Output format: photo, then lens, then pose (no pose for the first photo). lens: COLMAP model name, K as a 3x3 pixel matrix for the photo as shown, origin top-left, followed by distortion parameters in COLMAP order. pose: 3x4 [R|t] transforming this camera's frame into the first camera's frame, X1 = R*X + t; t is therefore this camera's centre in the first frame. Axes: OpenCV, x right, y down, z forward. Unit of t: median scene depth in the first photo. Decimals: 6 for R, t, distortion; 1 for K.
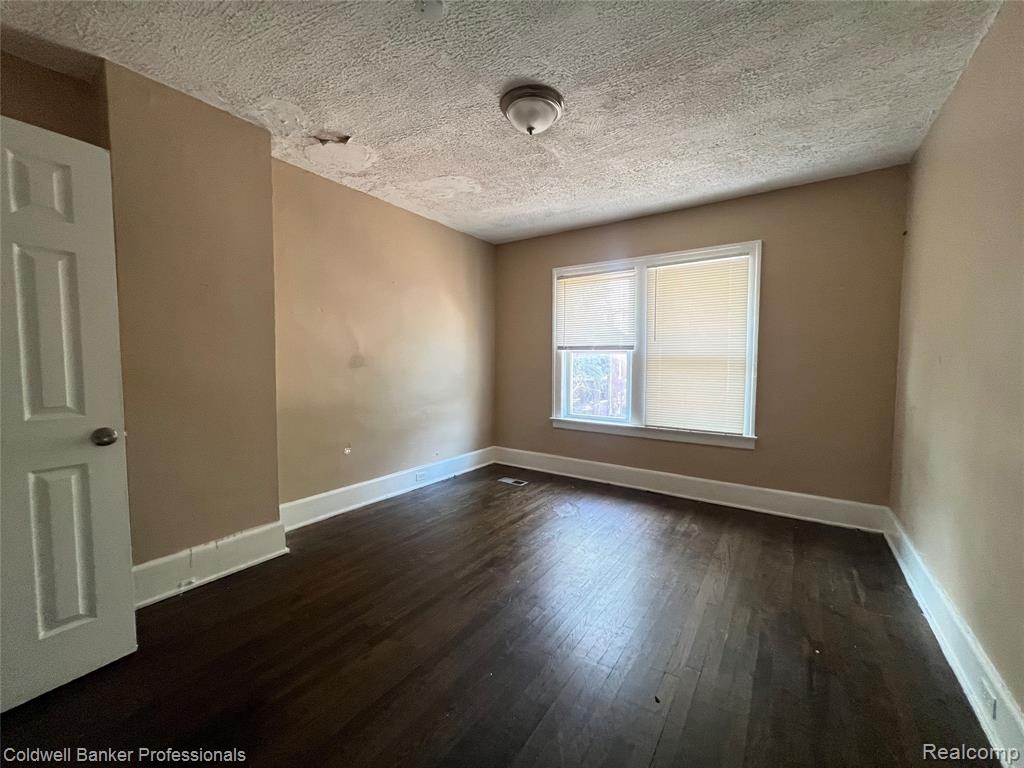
lens RADIAL K [[409.6, 0, 511.0], [0, 409.6, 379.6], [0, 0, 1]] dist [-0.003150, 0.000266]
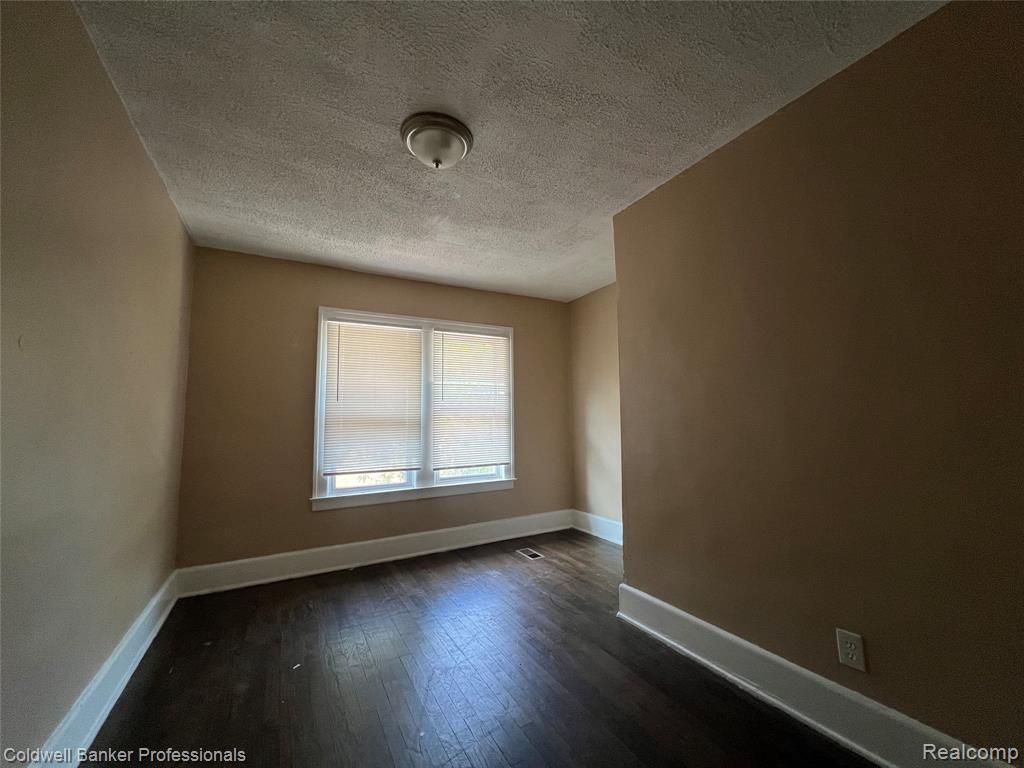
lens RADIAL K [[409.6, 0, 514.6], [0, 409.6, 389.5], [0, 0, 1]] dist [-0.003150, 0.000266]
pose [[0.425398, 0.055257, 0.903318, -0.455748], [0.053620, 0.994842, -0.086107, -0.021080], [-0.903417, 0.085066, 0.420241, 0.354319]]
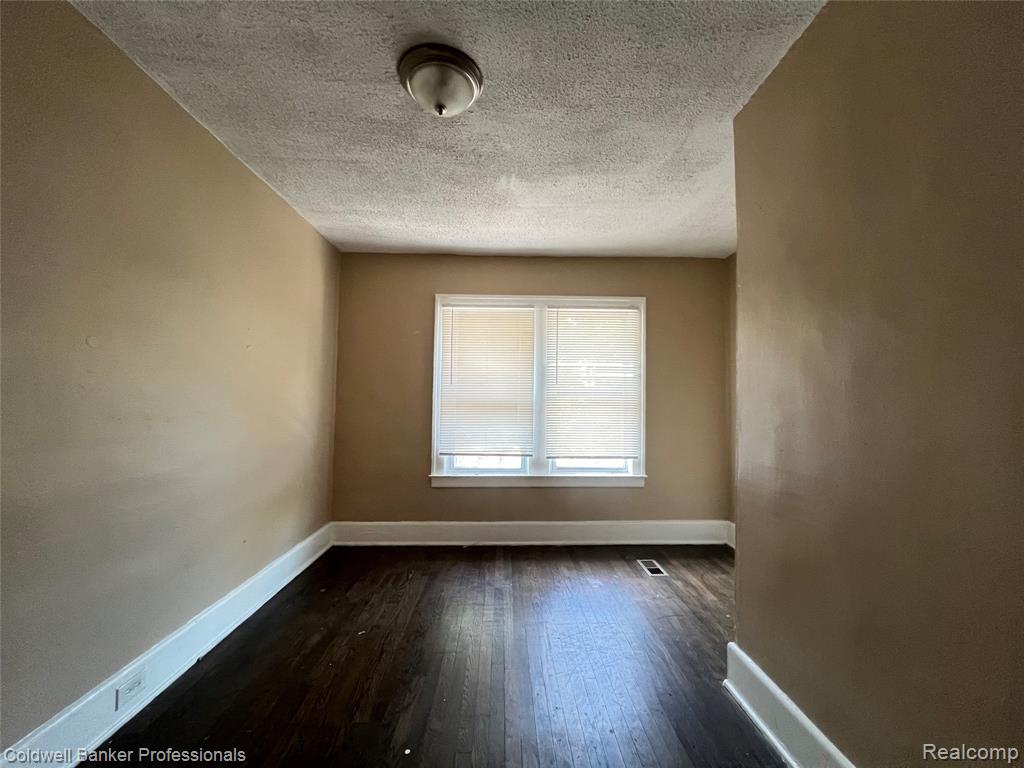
lens RADIAL K [[409.6, 0, 512.8], [0, 409.6, 389.9], [0, 0, 1]] dist [-0.003150, 0.000266]
pose [[0.797903, 0.018543, 0.602501, -0.275310], [0.020232, 0.998140, -0.057514, -0.025269], [-0.602447, 0.058081, 0.796043, 0.269724]]
